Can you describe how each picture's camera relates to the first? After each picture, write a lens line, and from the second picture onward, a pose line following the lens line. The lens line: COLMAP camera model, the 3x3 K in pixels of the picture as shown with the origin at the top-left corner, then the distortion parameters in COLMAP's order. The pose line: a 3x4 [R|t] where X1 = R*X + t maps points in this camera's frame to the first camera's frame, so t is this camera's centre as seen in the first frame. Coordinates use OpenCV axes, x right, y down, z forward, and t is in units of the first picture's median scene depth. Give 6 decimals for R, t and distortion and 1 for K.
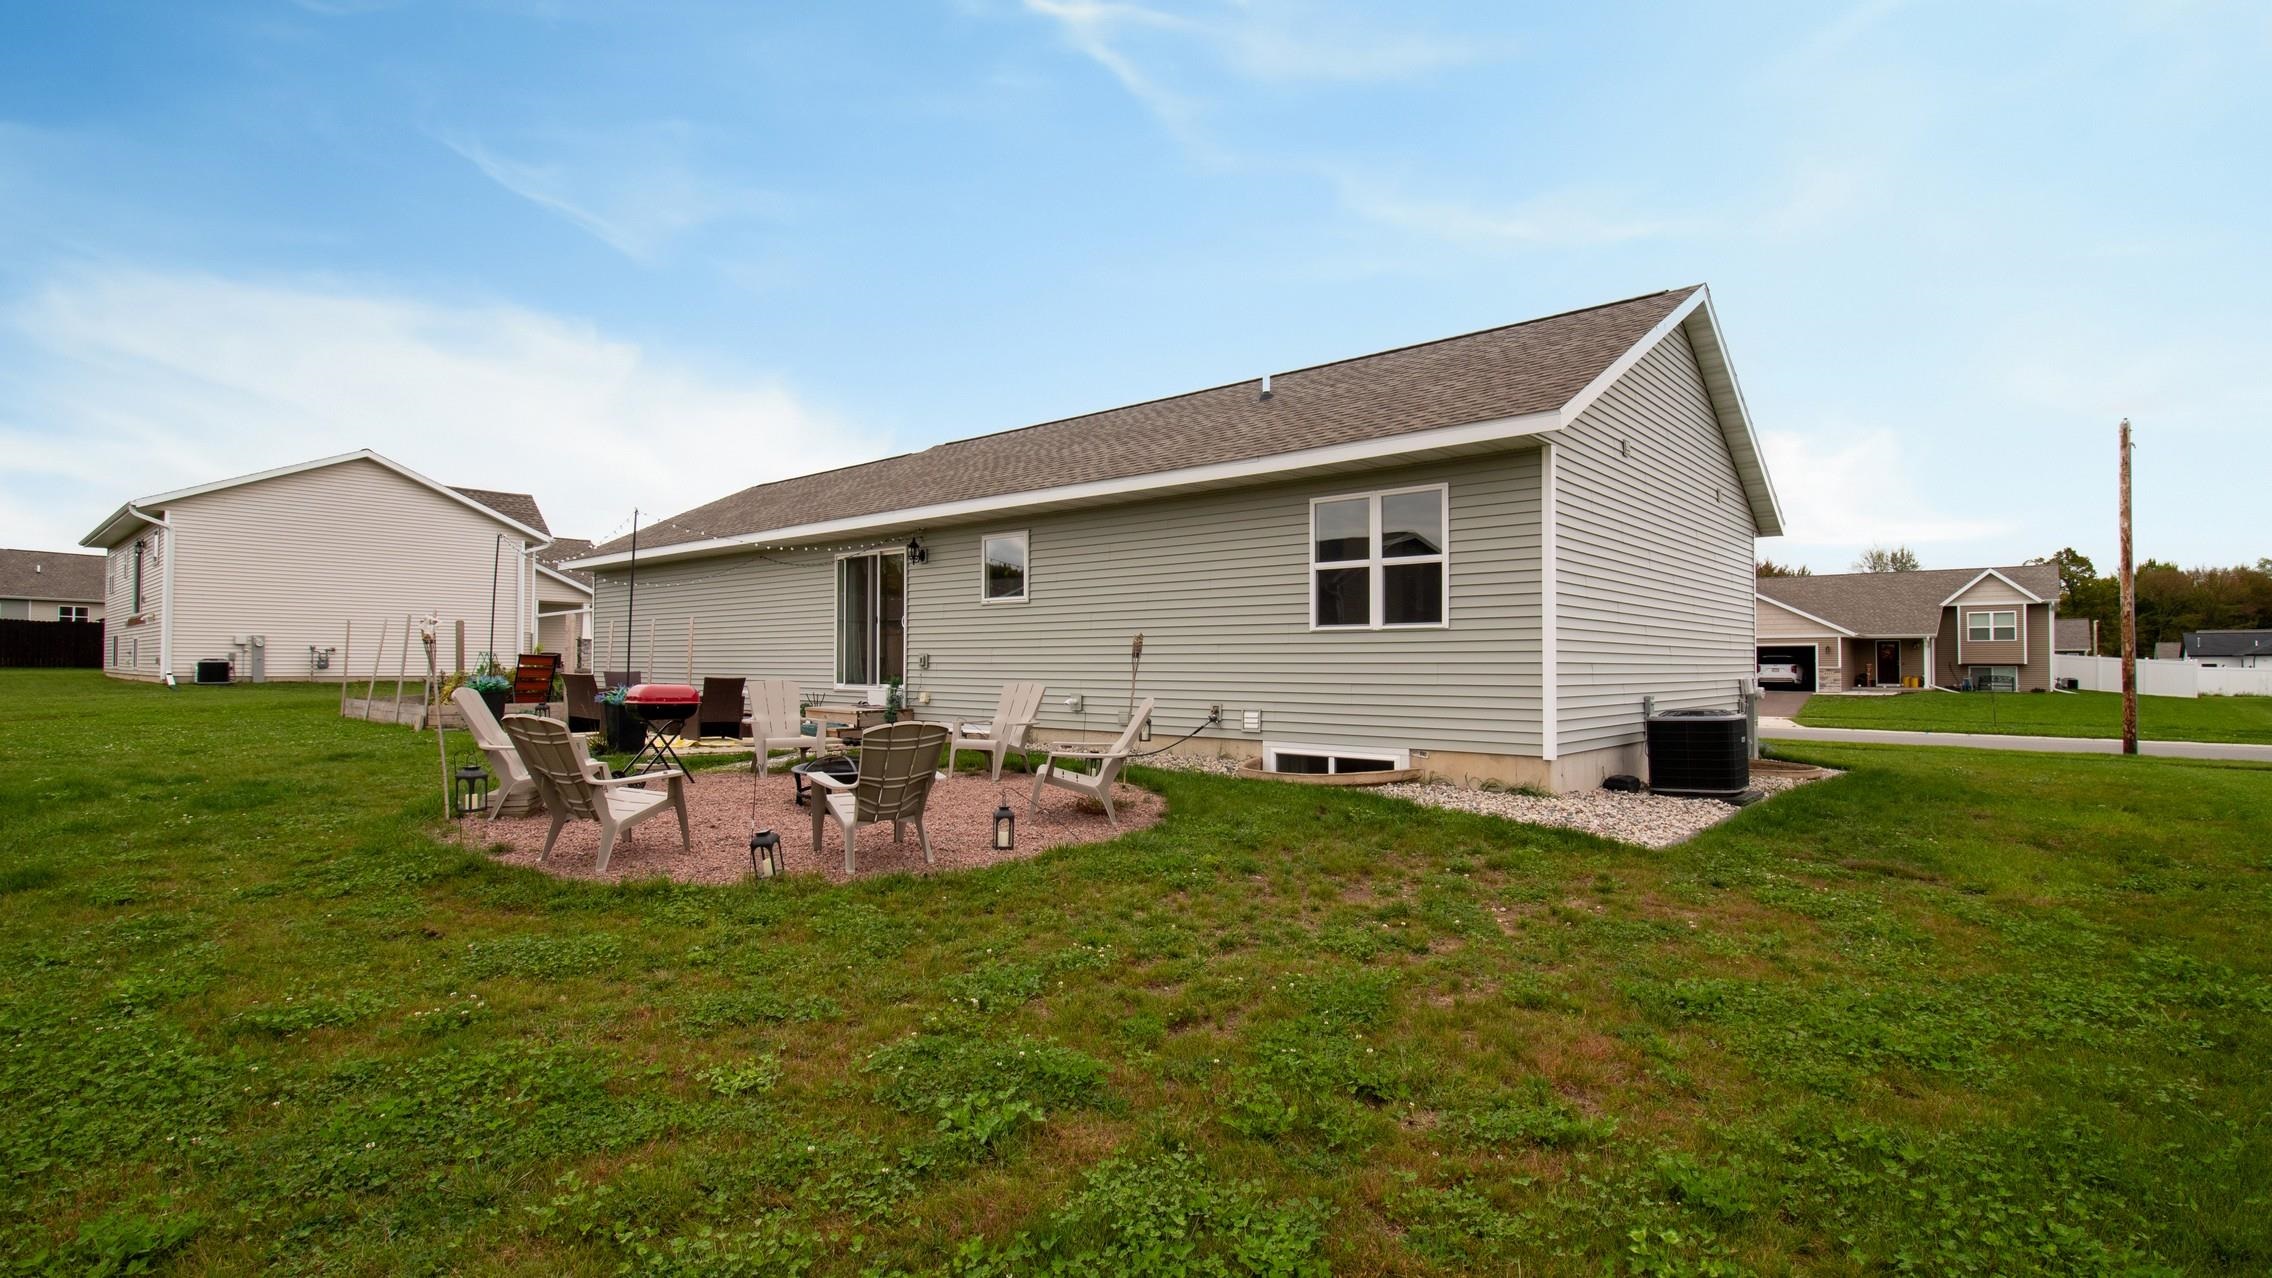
lens RADIAL K [[1049.6, 0, 1167.1], [0, 1049.6, 631.4], [0, 0, 1]] dist [-0.014389, -0.000560]
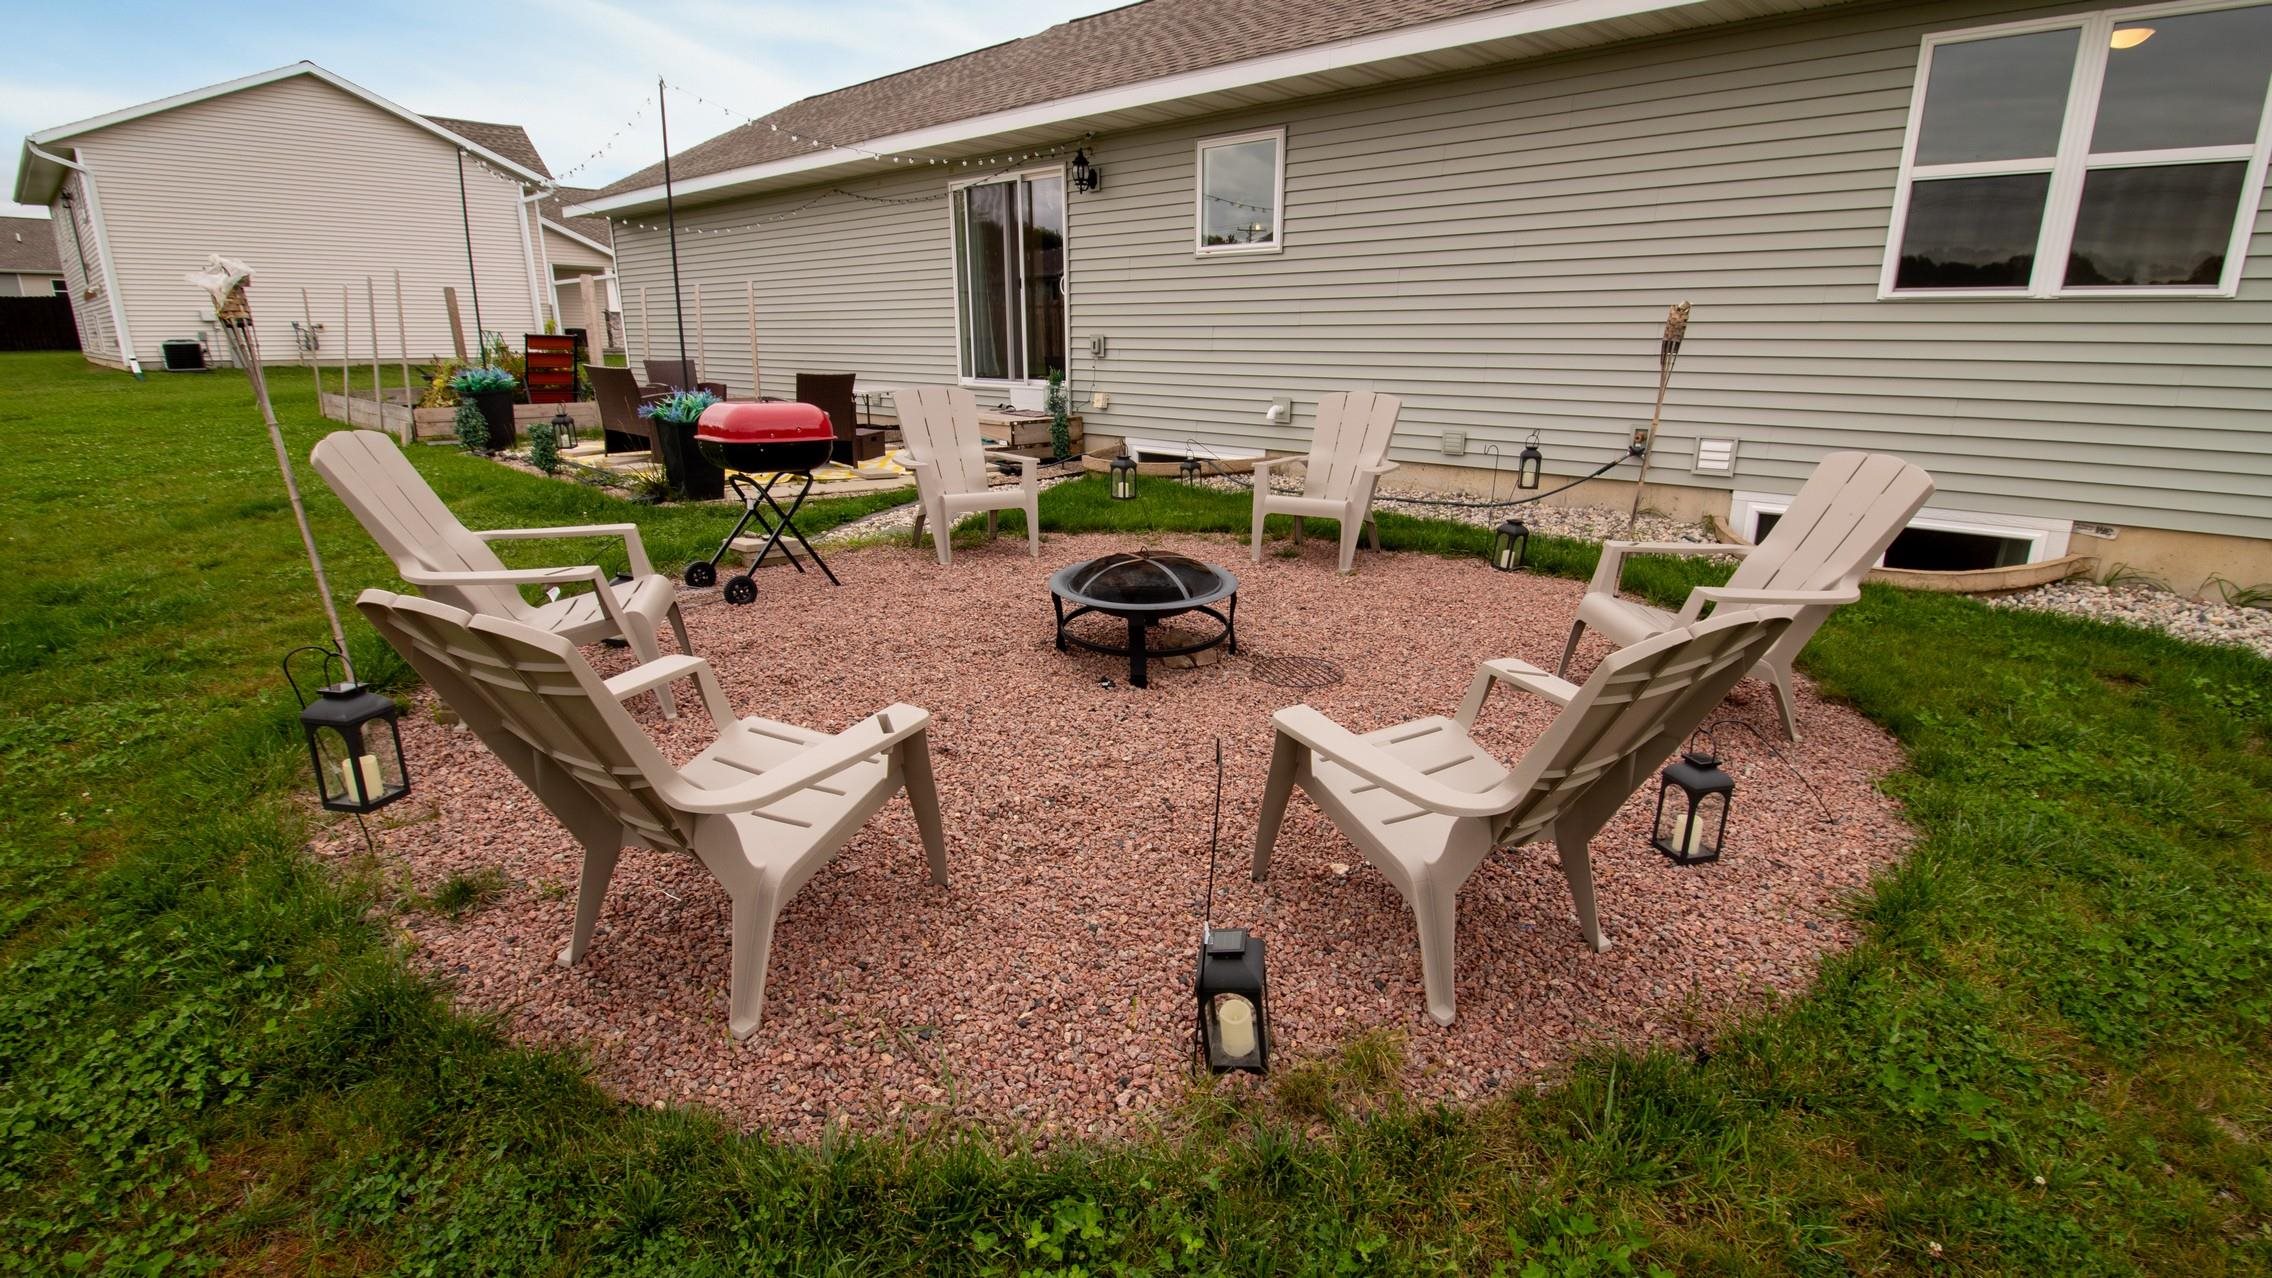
lens RADIAL K [[1061.8, 0, 1155.8], [0, 1061.8, 646.4], [0, 0, 1]] dist [0.004861, -0.015387]
pose [[0.998471, 0.017451, -0.052449, -0.151656], [-0.000513, 0.951740, 0.306906, 0.001942], [0.055274, -0.306410, 0.950293, 0.276607]]
